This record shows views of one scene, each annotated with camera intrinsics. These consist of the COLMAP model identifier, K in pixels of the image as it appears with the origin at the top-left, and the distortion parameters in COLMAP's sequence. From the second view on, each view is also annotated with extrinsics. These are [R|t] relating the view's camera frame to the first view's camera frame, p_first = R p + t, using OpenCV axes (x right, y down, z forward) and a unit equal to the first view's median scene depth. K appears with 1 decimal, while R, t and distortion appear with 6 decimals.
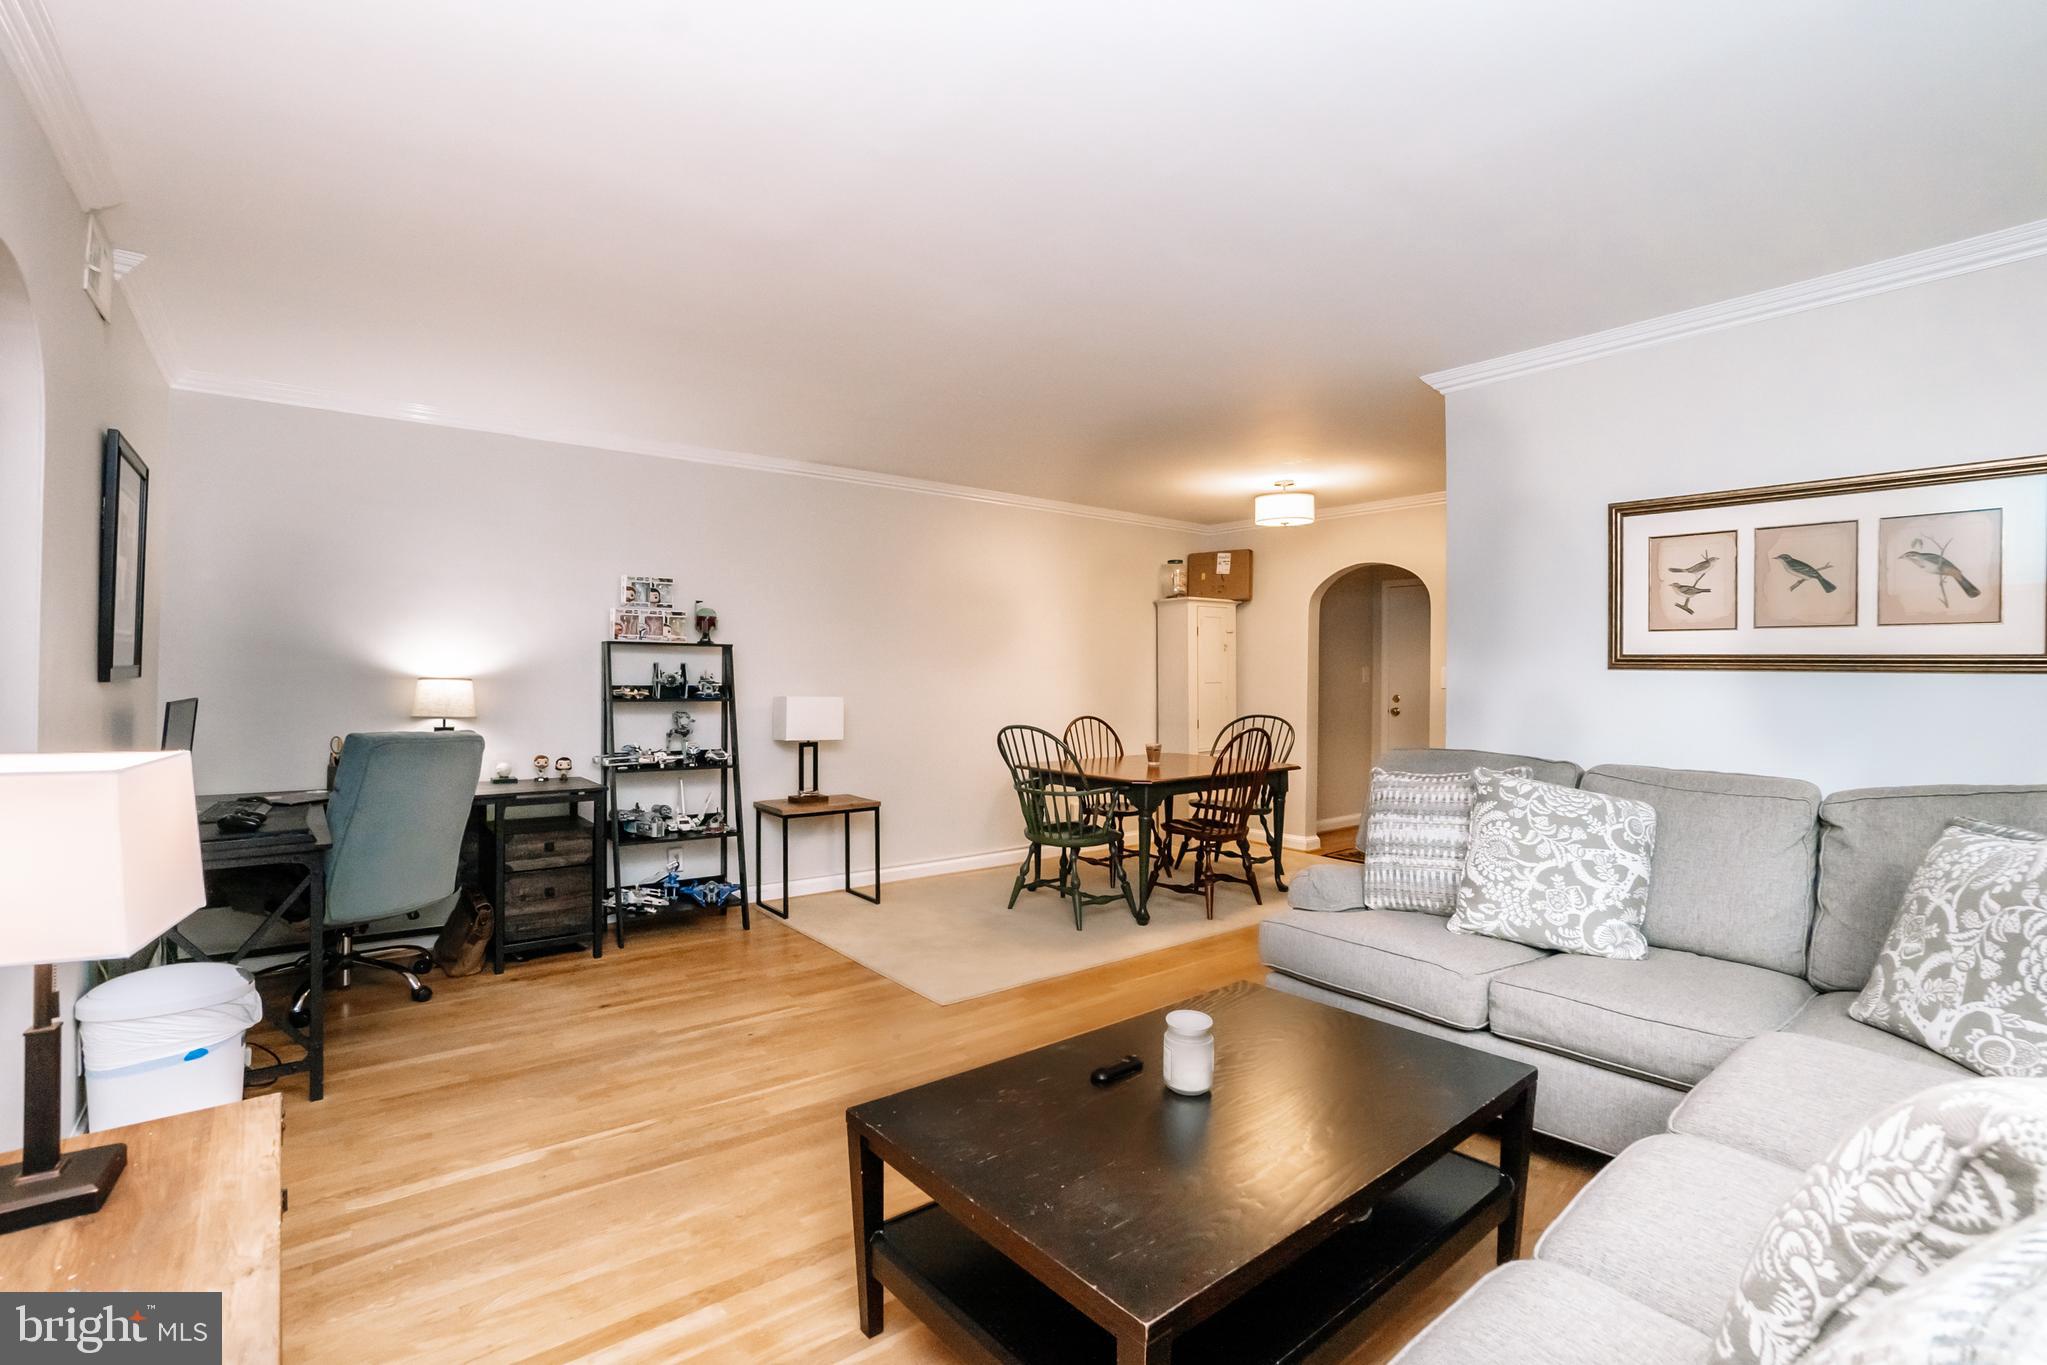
lens RADIAL K [[922.4, 0, 1011.4], [0, 922.4, 673.7], [0, 0, 1]] dist [-0.000220, 0.000516]
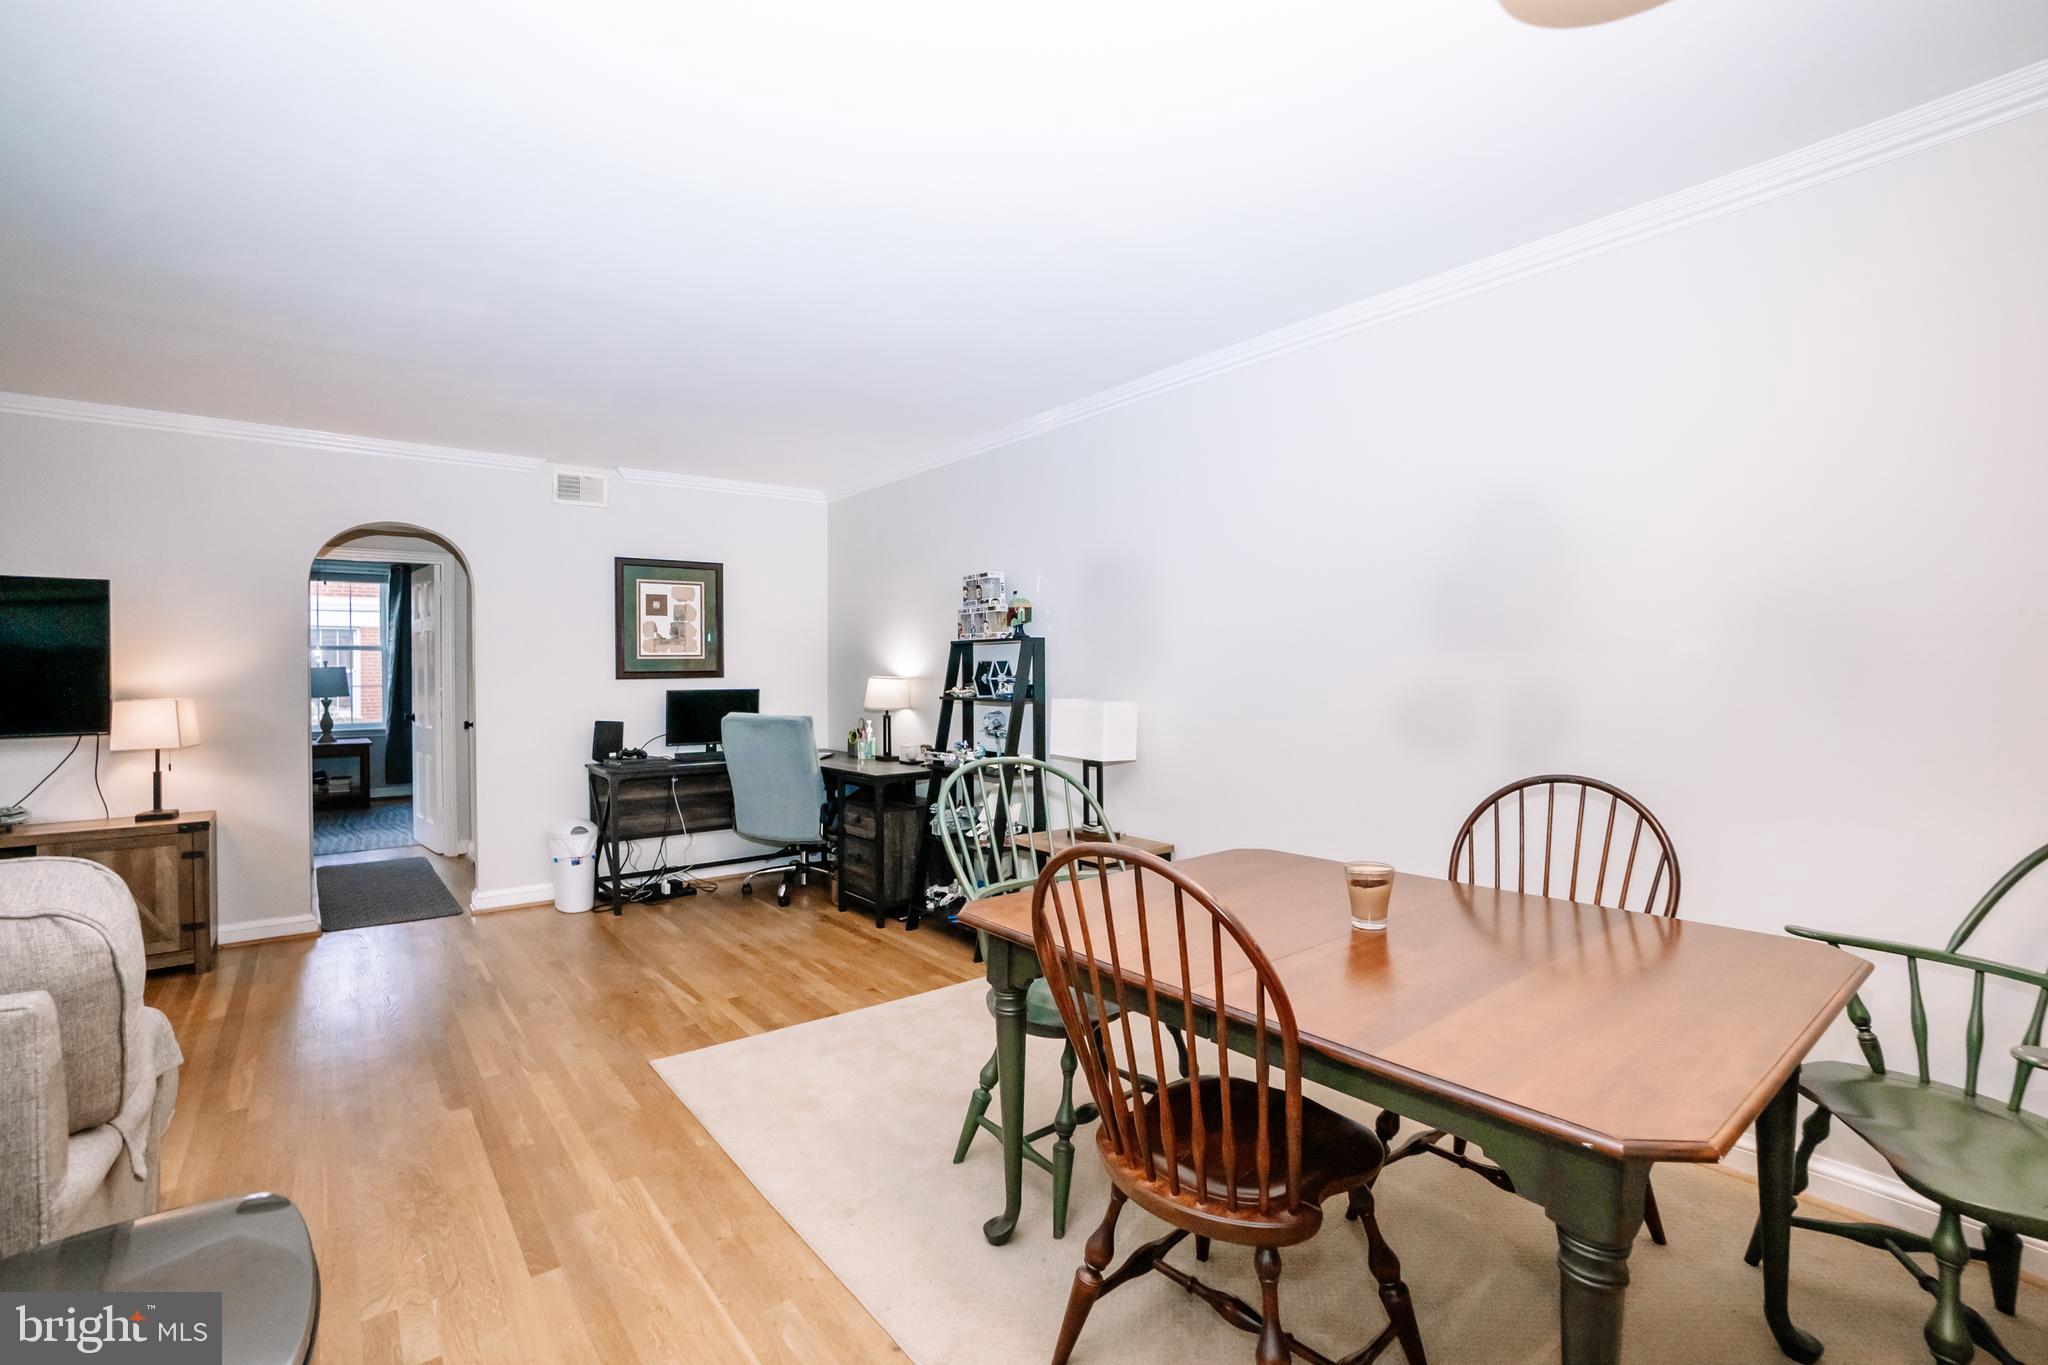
lens RADIAL K [[929.7, 0, 1019.9], [0, 929.7, 679.6], [0, 0, 1]] dist [-0.039868, 0.000683]
pose [[-0.014249, -0.001187, -0.999898, 0.693585], [0.008405, 0.999964, -0.001307, 0.011273], [0.999863, -0.008423, -0.014238, 1.234209]]
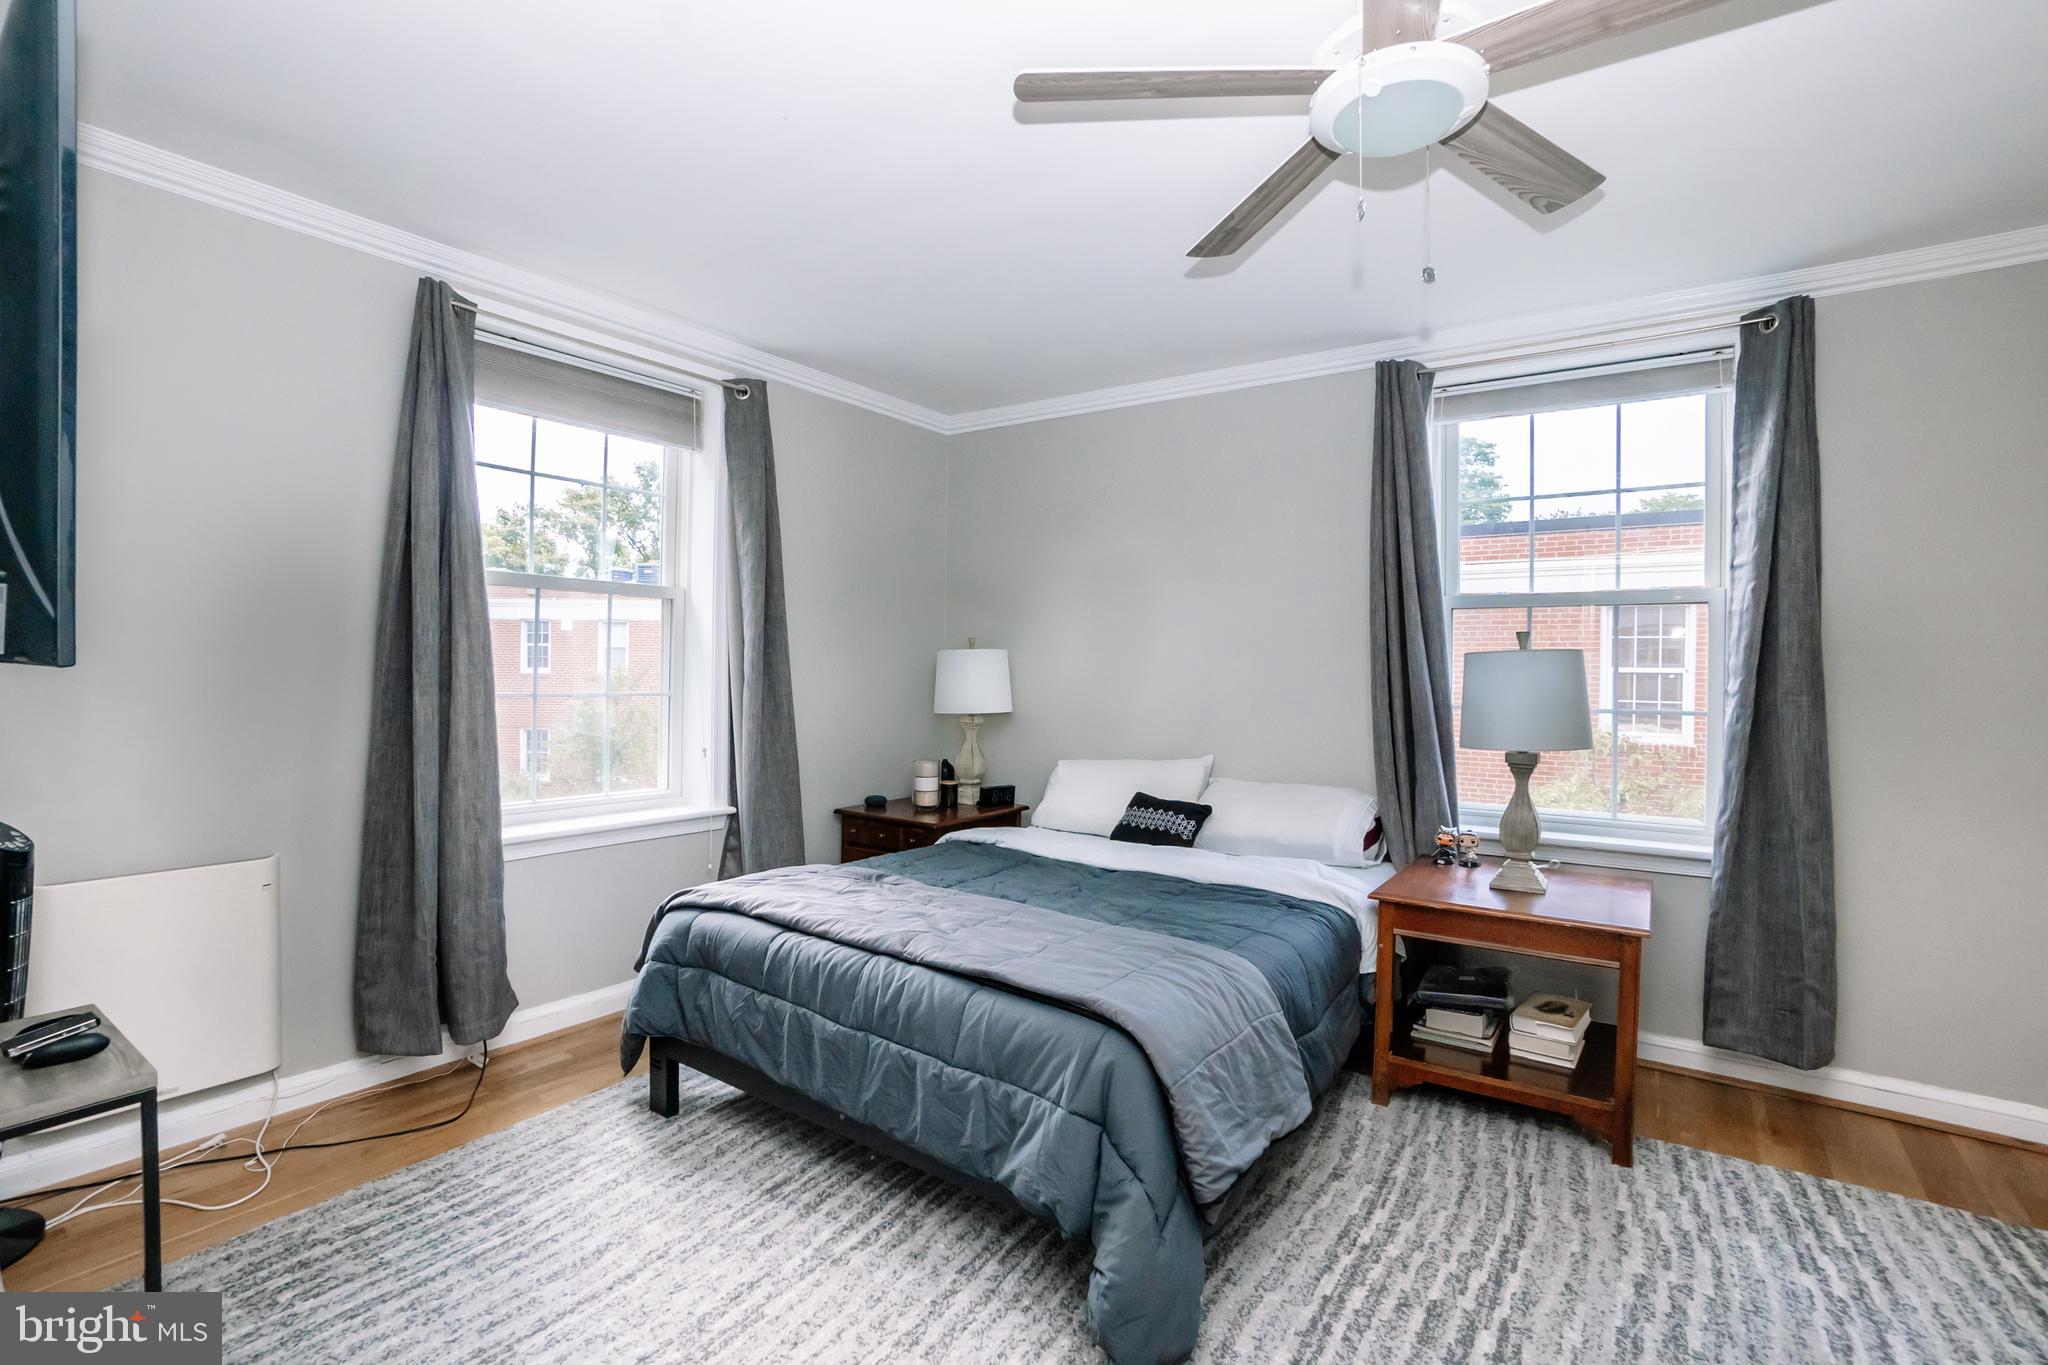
lens RADIAL K [[929.7, 0, 1019.9], [0, 929.7, 679.6], [0, 0, 1]] dist [-0.039868, 0.000683]
pose [[-0.954418, -0.016886, -0.297995, -0.814503], [-0.021455, 0.999697, 0.012069, -0.013528], [0.297701, 0.017912, -0.954491, 0.144672]]
